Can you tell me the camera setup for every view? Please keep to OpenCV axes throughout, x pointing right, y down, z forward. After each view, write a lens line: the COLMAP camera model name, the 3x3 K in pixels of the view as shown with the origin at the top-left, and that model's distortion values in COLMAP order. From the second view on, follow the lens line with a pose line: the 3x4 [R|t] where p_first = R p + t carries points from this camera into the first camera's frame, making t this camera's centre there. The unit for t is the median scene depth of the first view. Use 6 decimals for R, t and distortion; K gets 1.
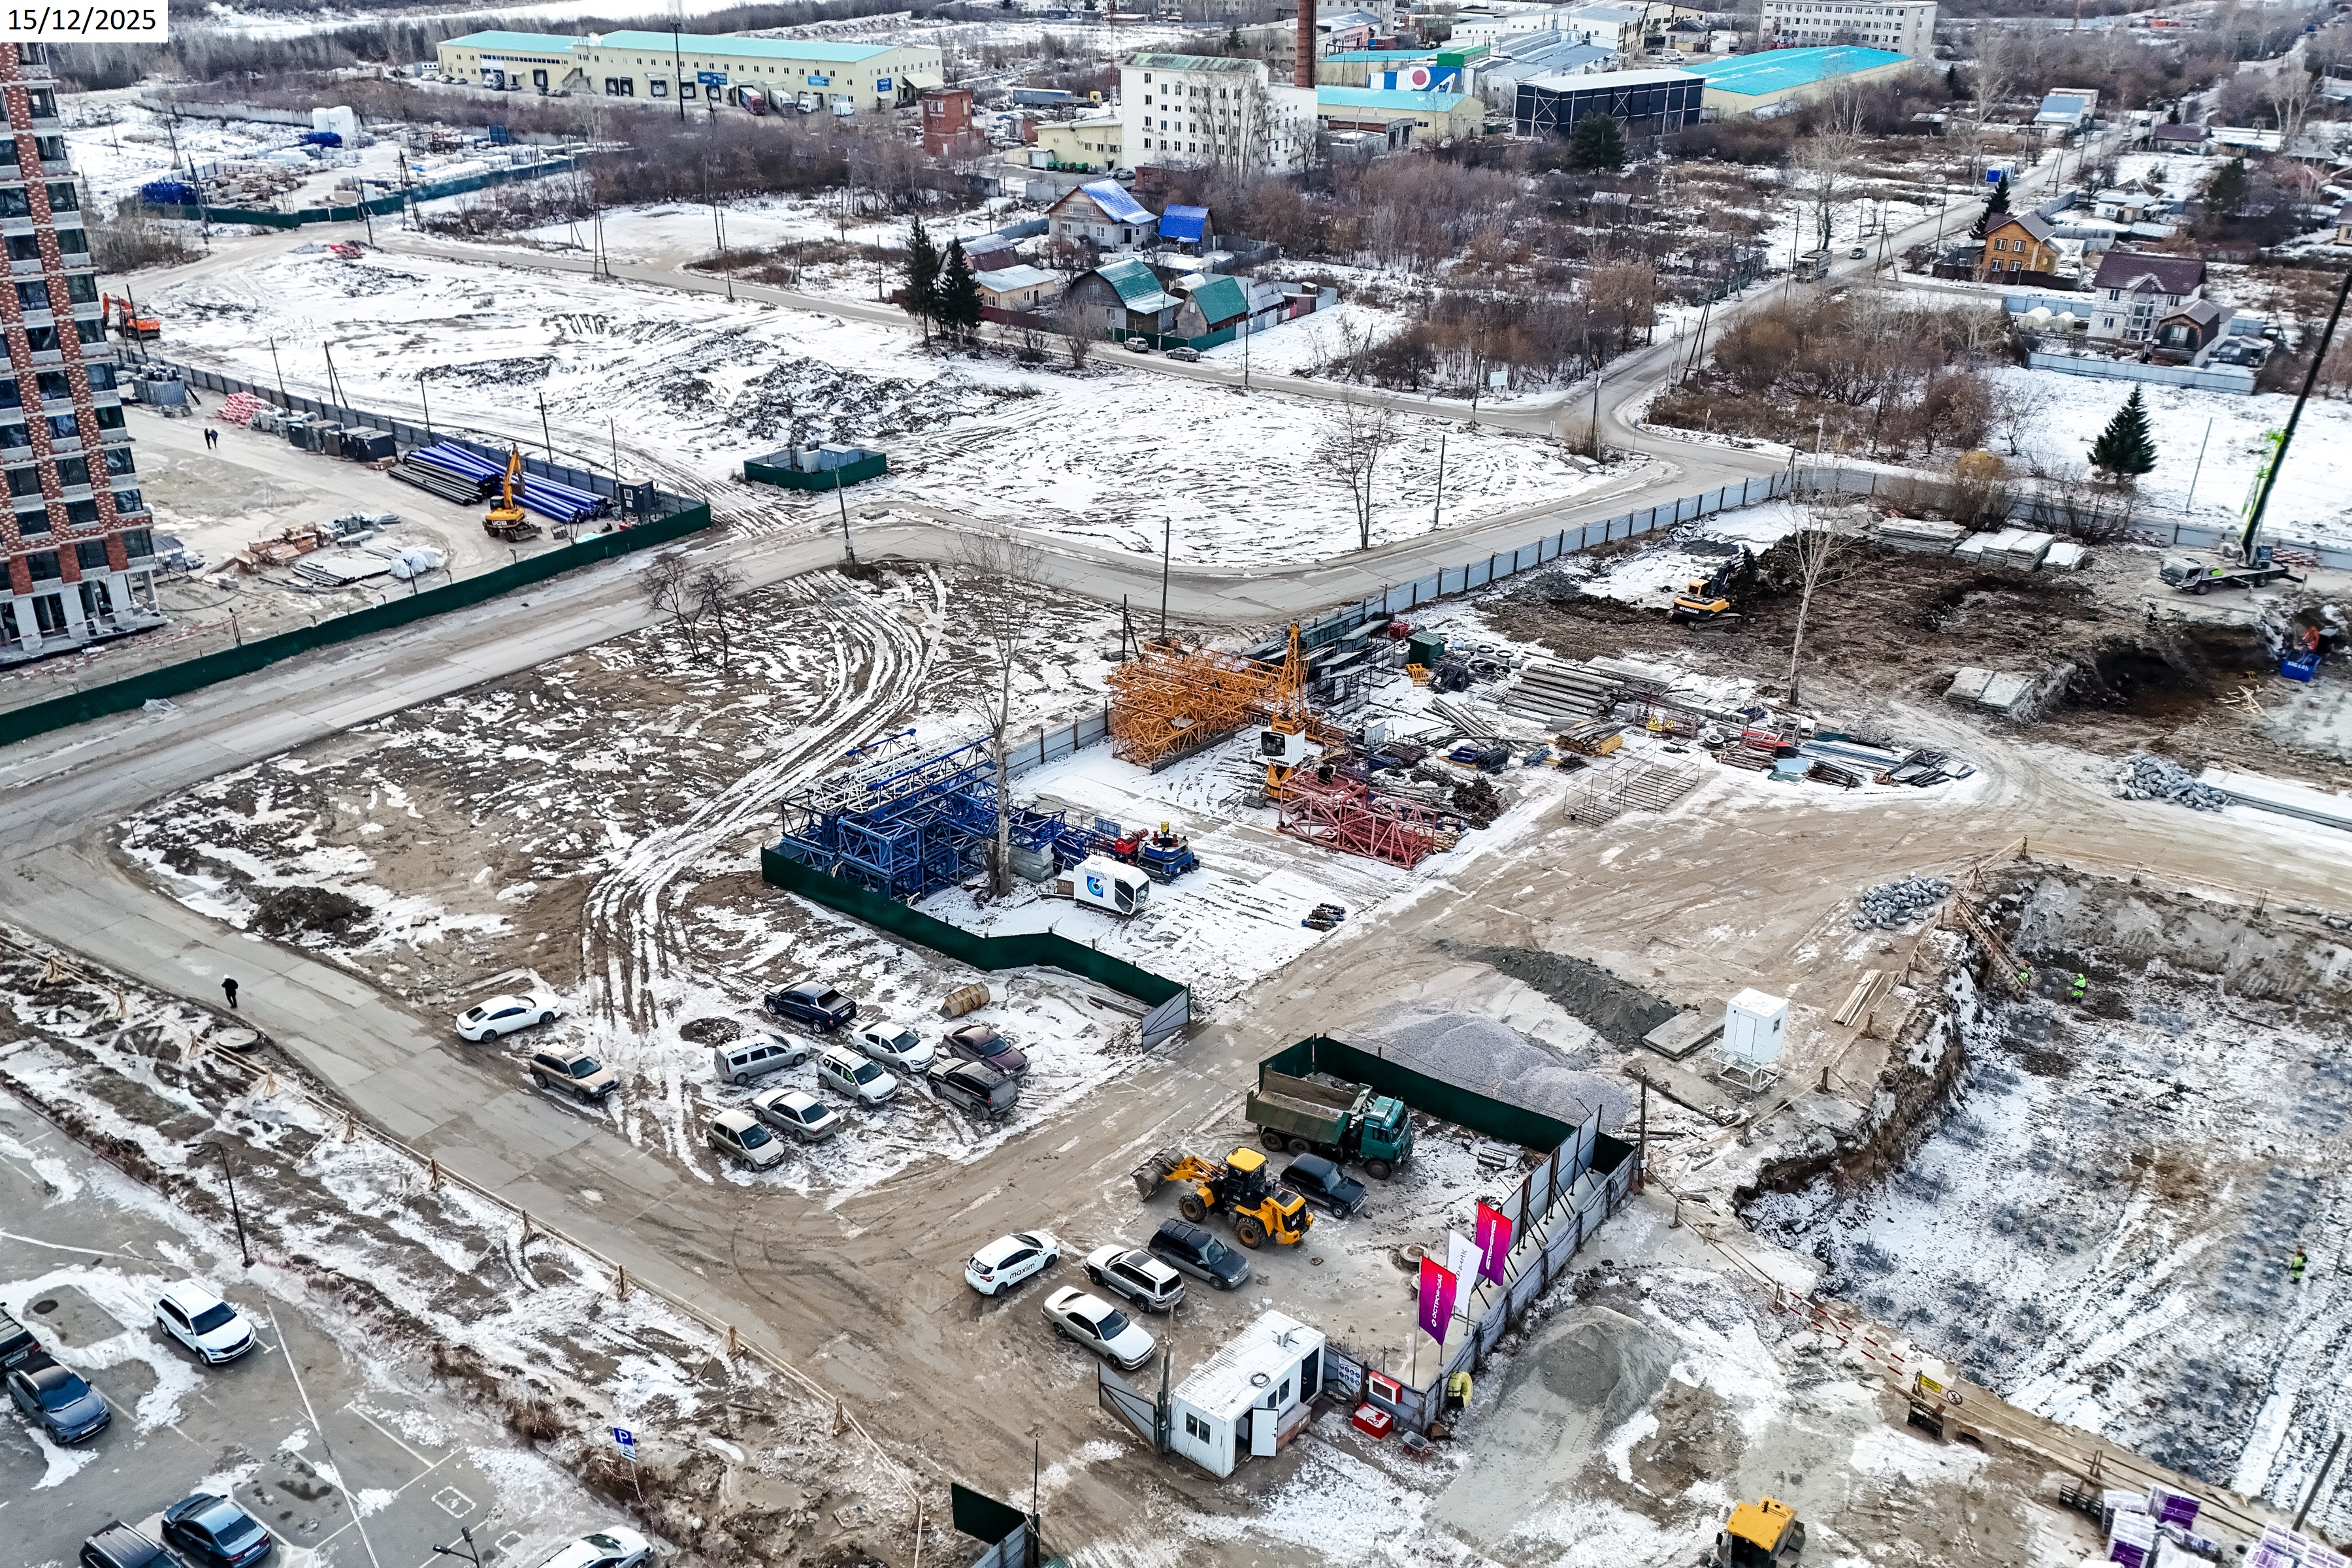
lens RADIAL K [[2044.5, 0, 1181.8], [0, 2044.5, 786.8], [0, 0, 1]] dist [0.086143, -0.079440]
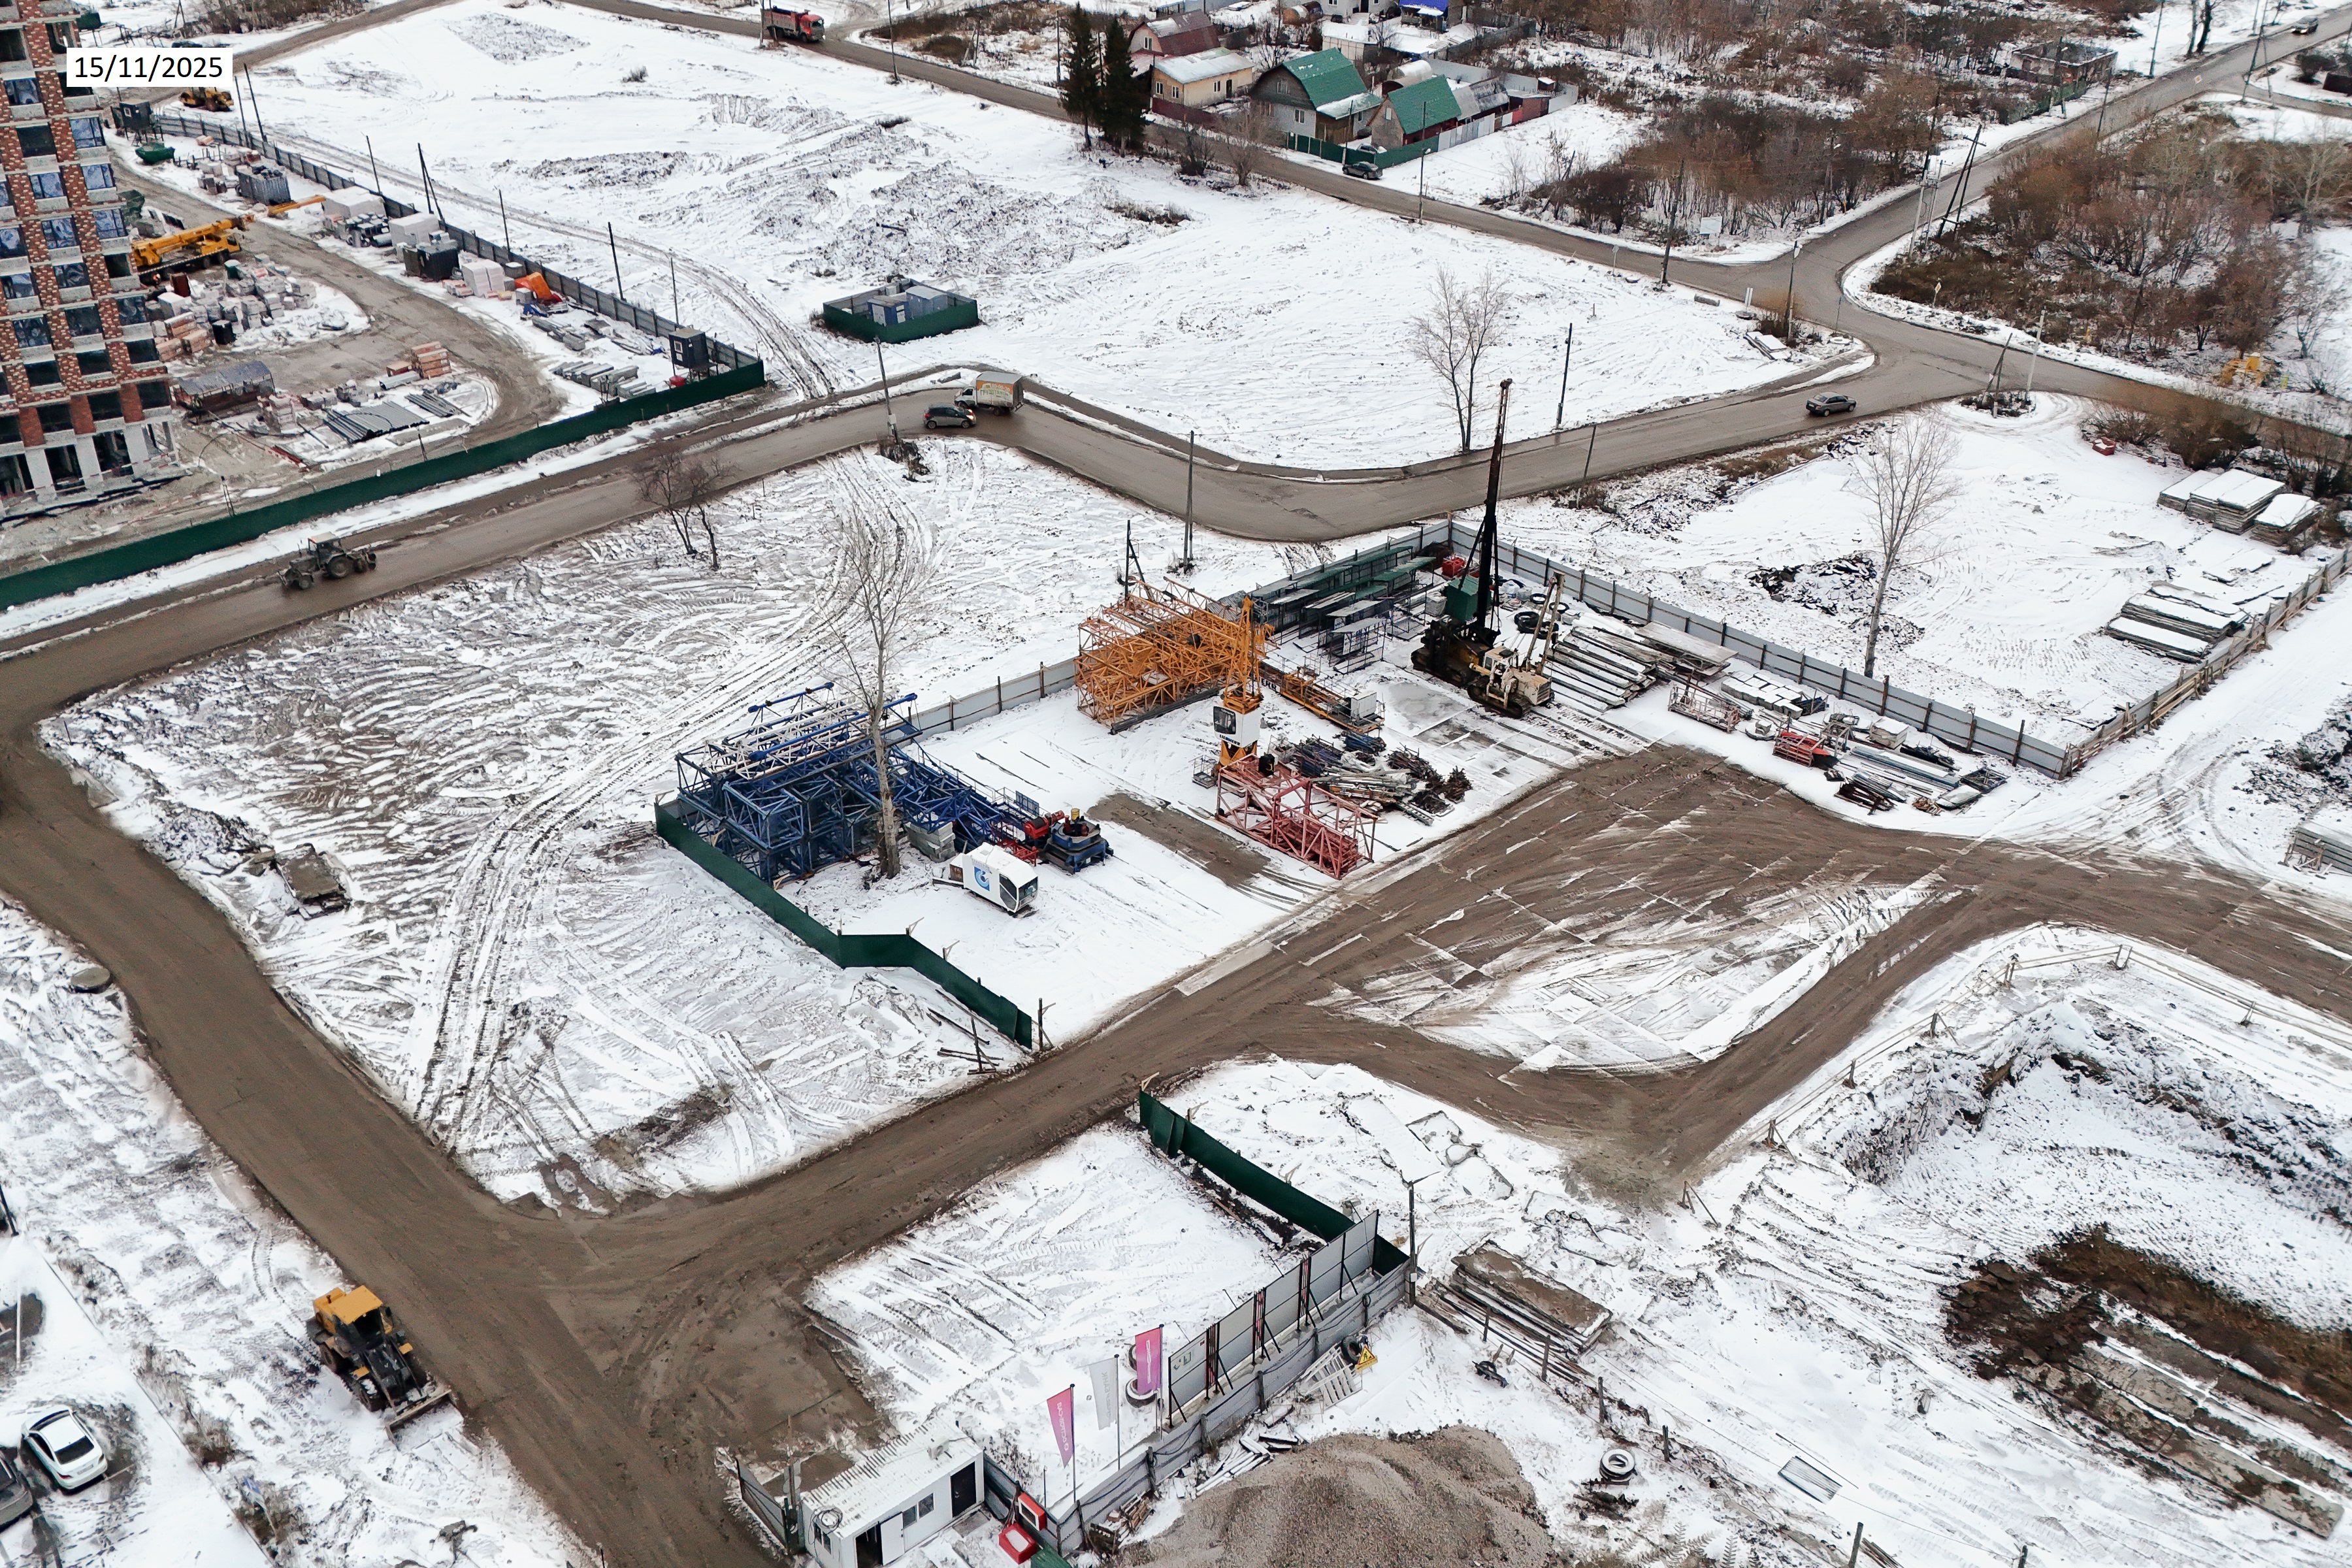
lens RADIAL K [[2275.5, 0, 1181.0], [0, 2275.5, 798.8], [0, 0, 1]] dist [0.086967, -0.086403]
pose [[0.985815, 0.079687, -0.147710, 0.136221], [-0.063518, 0.991775, 0.111124, -0.074570], [0.155350, -0.100165, 0.982768, -0.005283]]
